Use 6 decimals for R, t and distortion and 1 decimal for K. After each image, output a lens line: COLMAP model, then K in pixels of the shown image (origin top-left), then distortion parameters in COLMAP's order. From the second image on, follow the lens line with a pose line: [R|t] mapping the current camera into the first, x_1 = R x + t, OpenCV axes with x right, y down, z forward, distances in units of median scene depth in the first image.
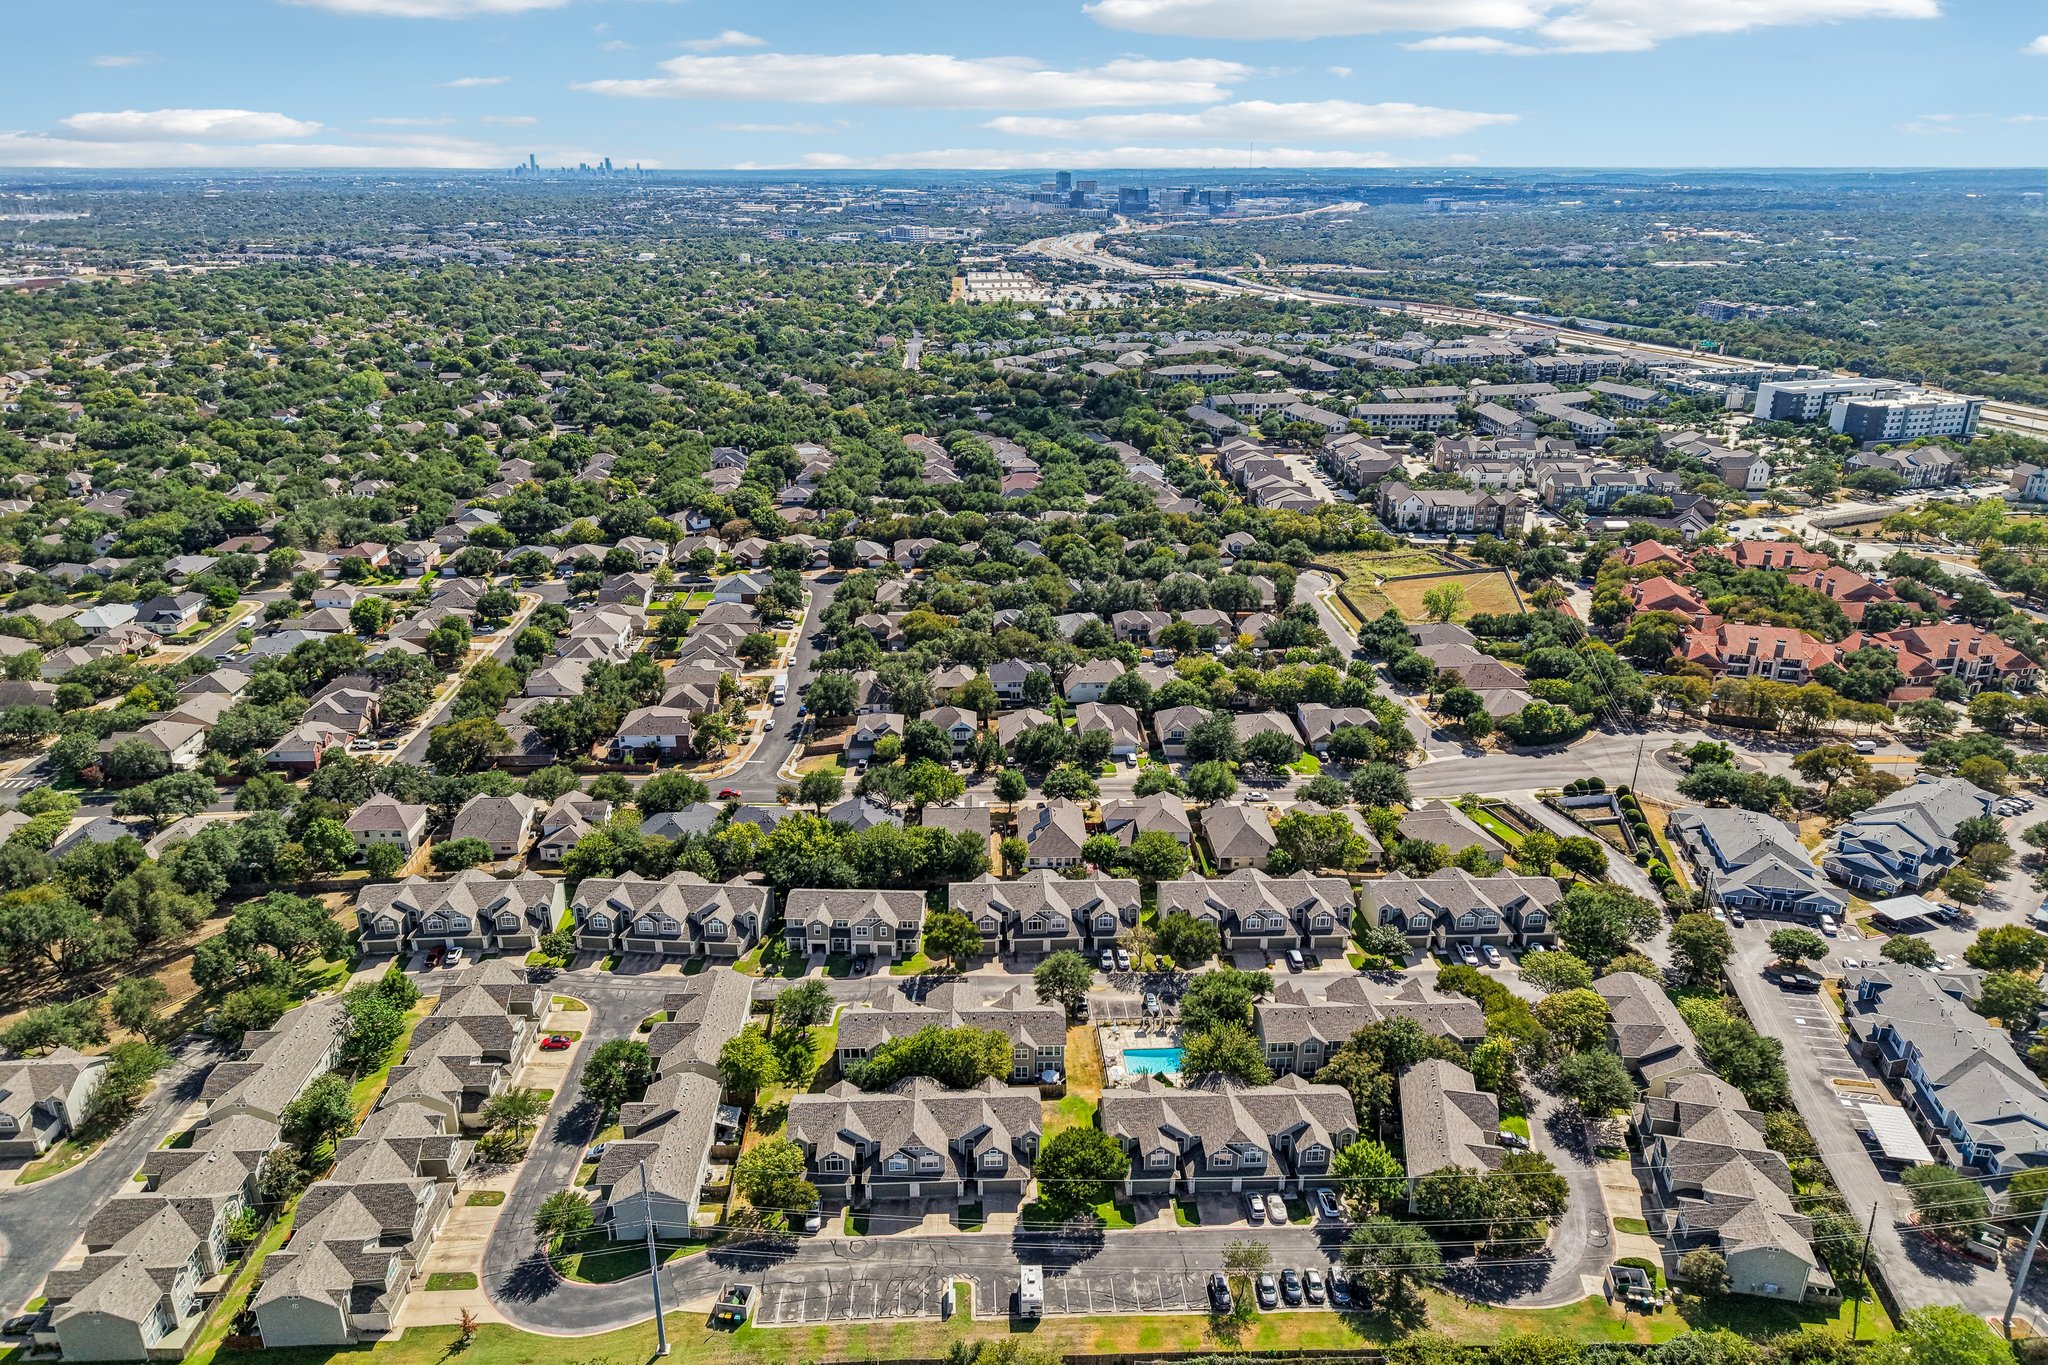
lens RADIAL K [[1367.1, 0, 1019.3], [0, 1367.1, 624.8], [0, 0, 1]] dist [0.101179, -0.087447]
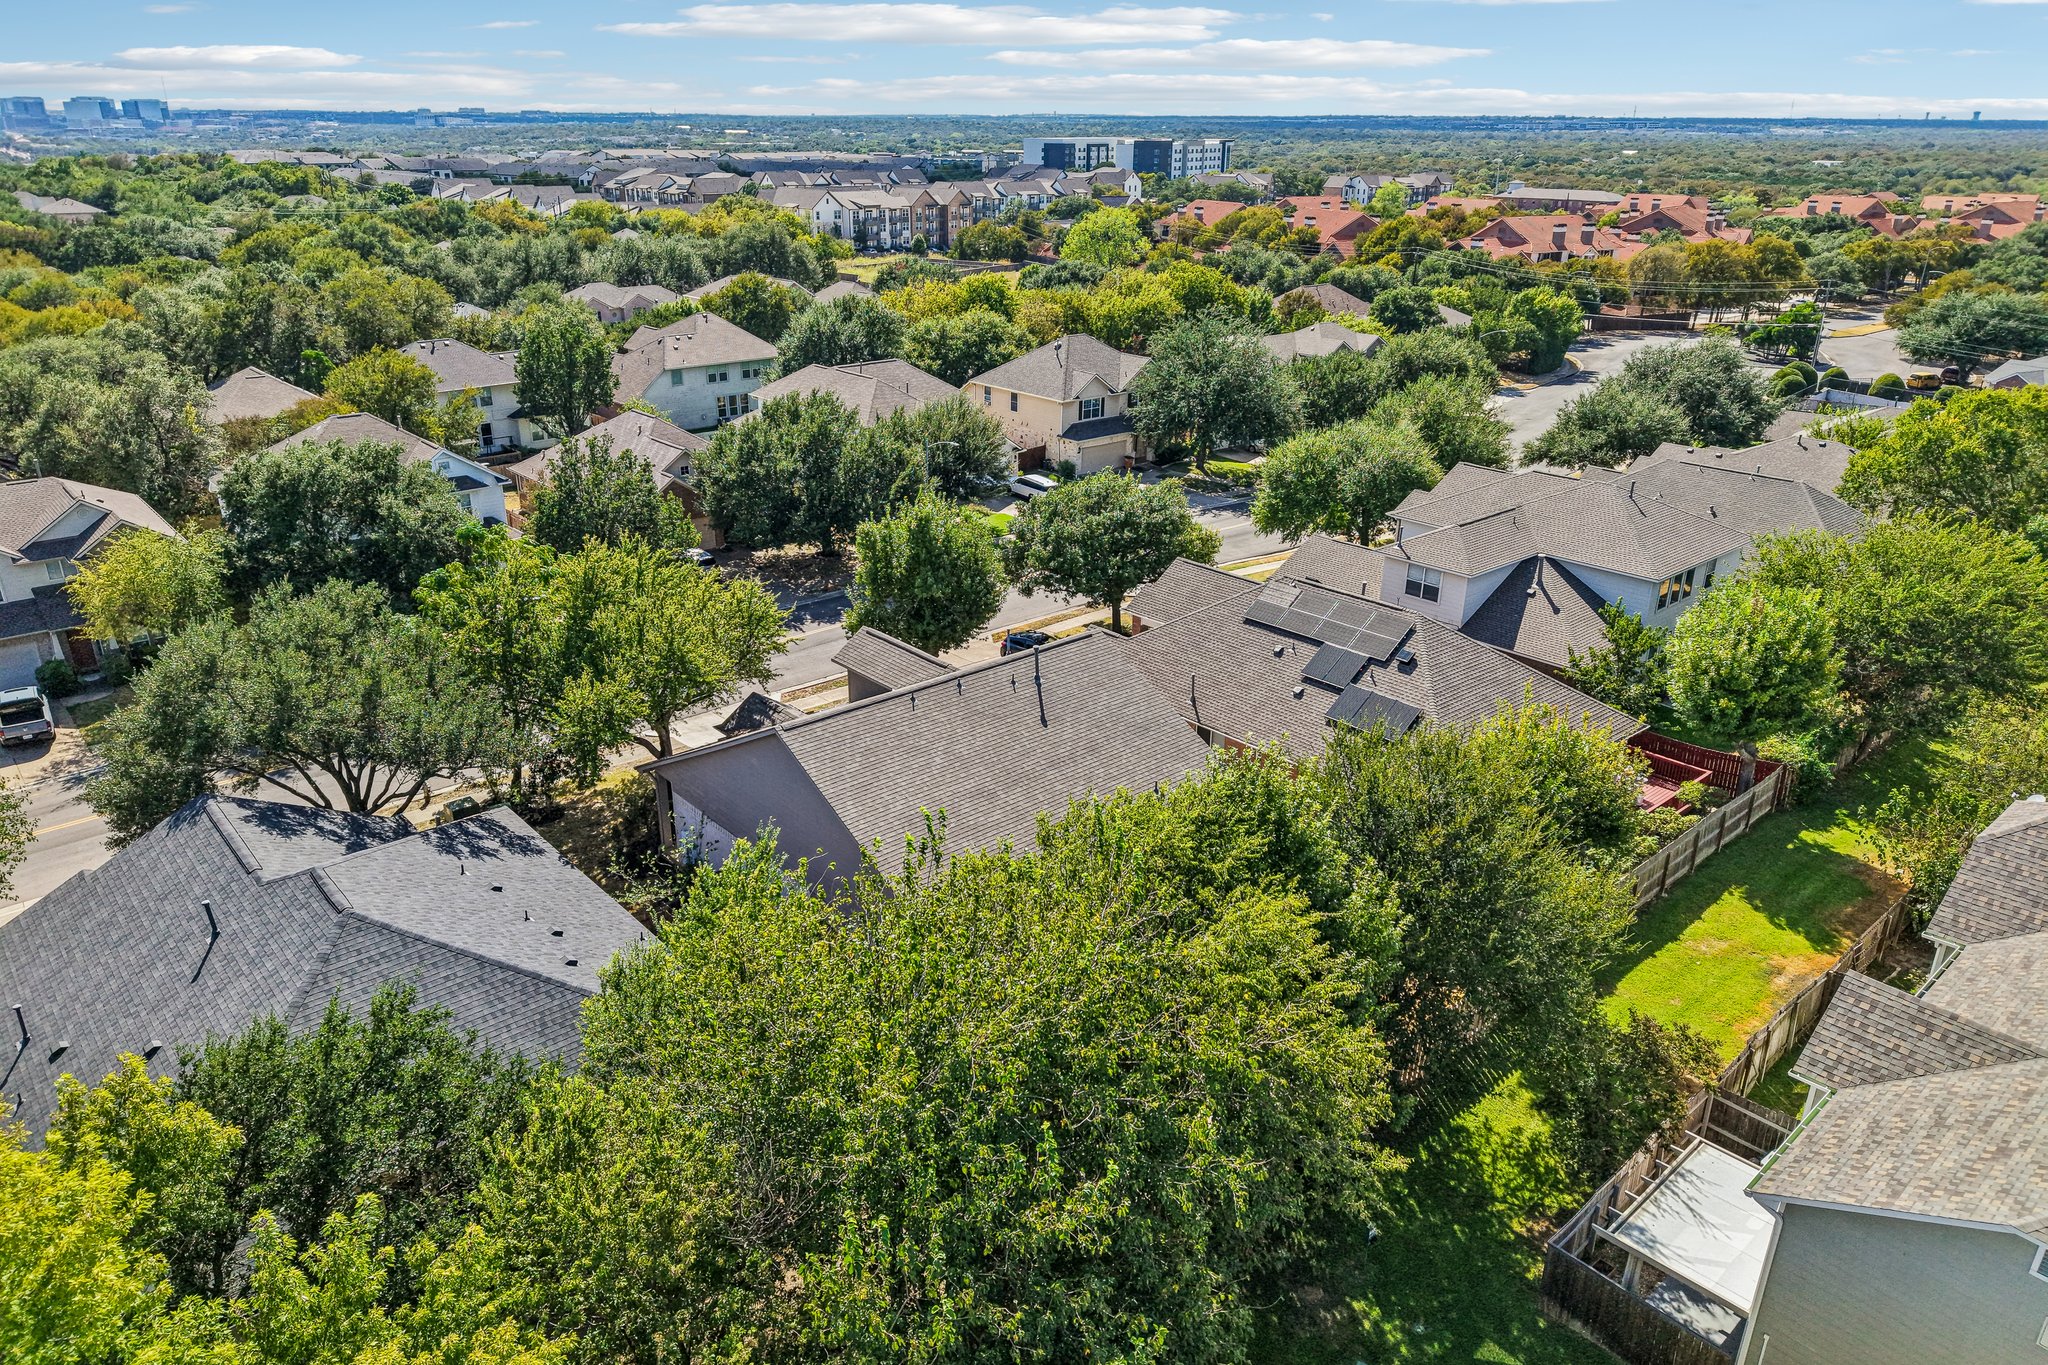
lens RADIAL K [[1362.7, 0, 1024.0], [0, 1362.7, 682.5], [0, 0, 1]] dist [0.025782, -0.047478]
pose [[0.776175, -0.235974, 0.584695, -0.113380], [0.192204, 0.971741, 0.137030, 0.095755], [-0.600508, 0.006021, 0.799596, 0.731446]]
